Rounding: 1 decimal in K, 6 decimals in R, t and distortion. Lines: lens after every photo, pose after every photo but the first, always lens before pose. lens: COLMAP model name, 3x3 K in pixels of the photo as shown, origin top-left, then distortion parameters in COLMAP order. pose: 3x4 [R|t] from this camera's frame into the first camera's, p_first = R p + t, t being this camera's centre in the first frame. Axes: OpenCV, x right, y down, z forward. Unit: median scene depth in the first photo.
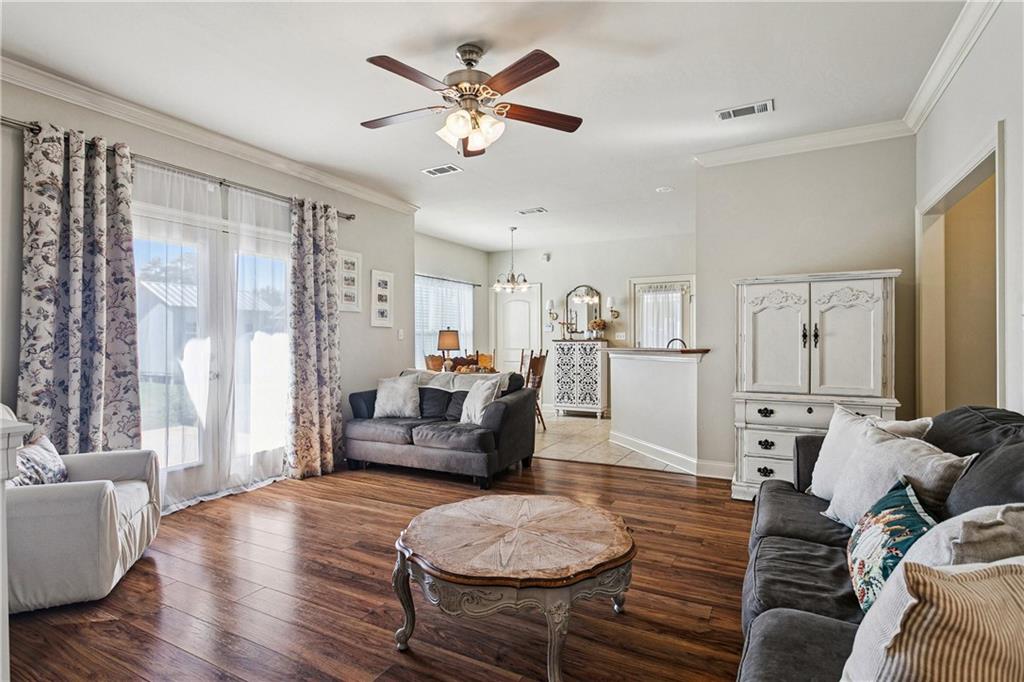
lens RADIAL K [[515.5, 0, 508.9], [0, 515.5, 338.0], [0, 0, 1]] dist [-0.000205, 0.001932]
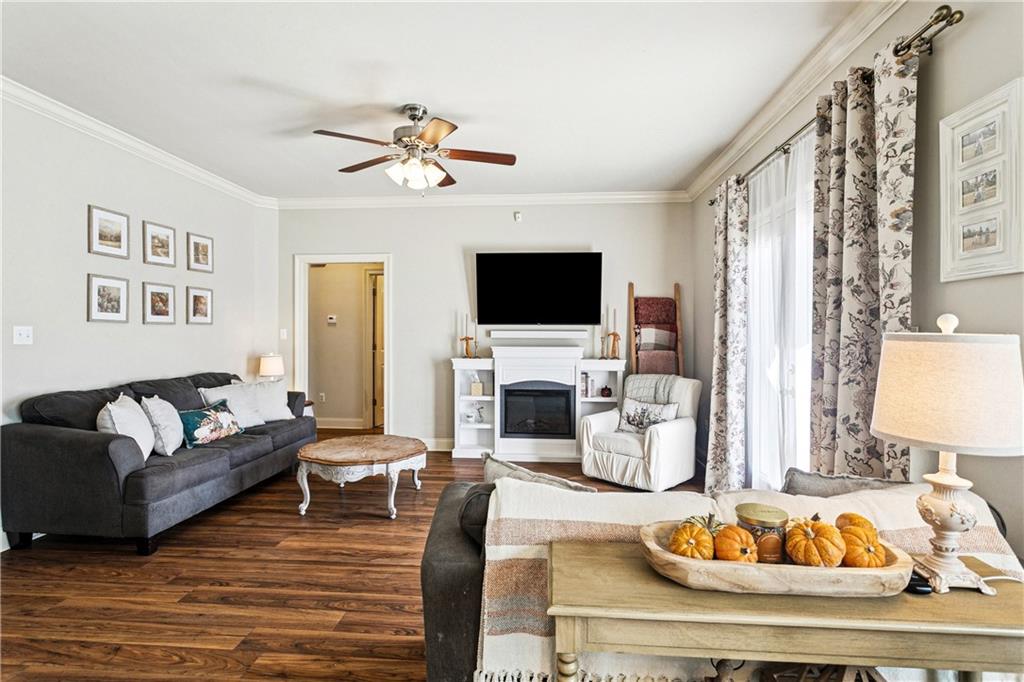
lens RADIAL K [[515.5, 0, 508.9], [0, 515.5, 338.0], [0, 0, 1]] dist [-0.000205, 0.001932]
pose [[-0.918388, 0.008392, -0.395591, 0.122949], [0.005085, 0.999943, 0.009407, -0.018463], [0.395648, 0.006628, -0.918378, 1.324592]]
